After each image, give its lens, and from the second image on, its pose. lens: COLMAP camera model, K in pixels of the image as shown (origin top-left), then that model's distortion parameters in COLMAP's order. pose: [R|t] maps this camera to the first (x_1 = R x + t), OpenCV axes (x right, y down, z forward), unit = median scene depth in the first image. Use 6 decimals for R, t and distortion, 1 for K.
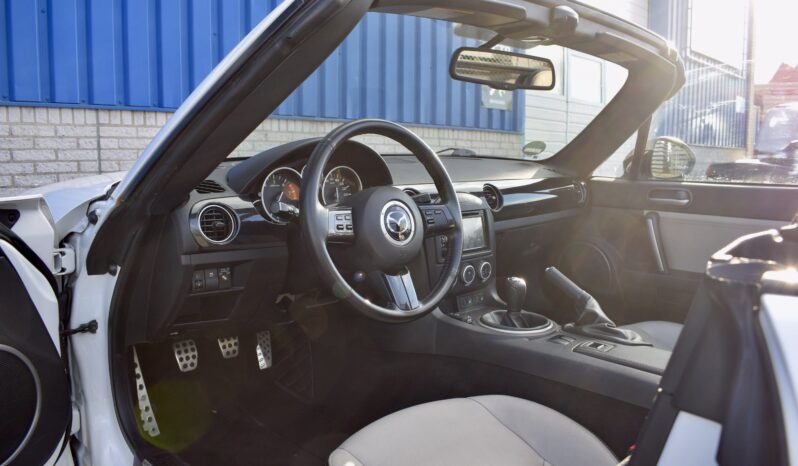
lens RADIAL K [[617.7, 0, 399.0], [0, 617.7, 233.0], [0, 0, 1]] dist [-0.127132, 0.044745]
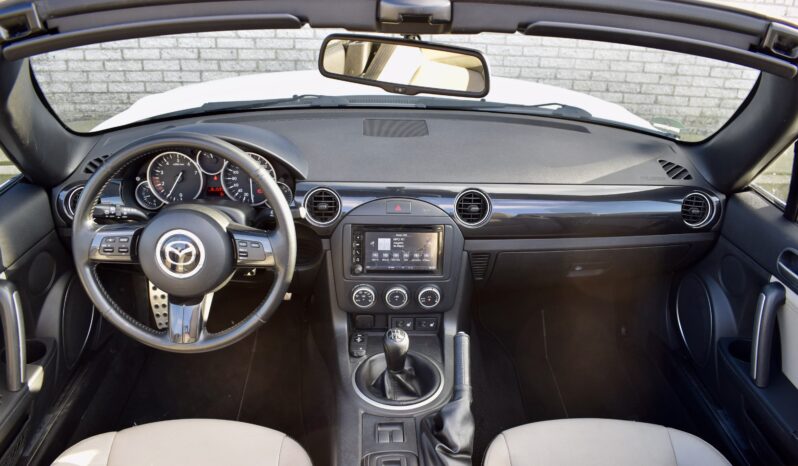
lens RADIAL K [[612.4, 0, 396.4], [0, 612.4, 243.6], [0, 0, 1]] dist [-0.099069, -0.001112]
pose [[0.747588, 0.306279, -0.589326, 0.434025], [-0.111714, 0.932668, 0.343003, -0.213120], [0.654700, -0.190589, 0.731467, 0.317145]]
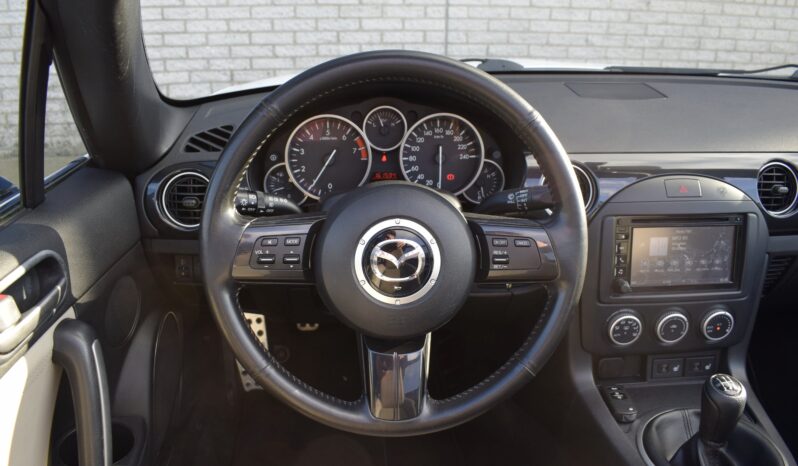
lens RADIAL K [[617.7, 0, 399.0], [0, 617.7, 233.0], [0, 0, 1]] dist [-0.127132, 0.044745]
pose [[0.761597, 0.224554, -0.607903, 0.176551], [-0.080790, 0.963629, 0.254740, -0.098381], [0.642995, -0.144897, 0.752039, 0.349303]]
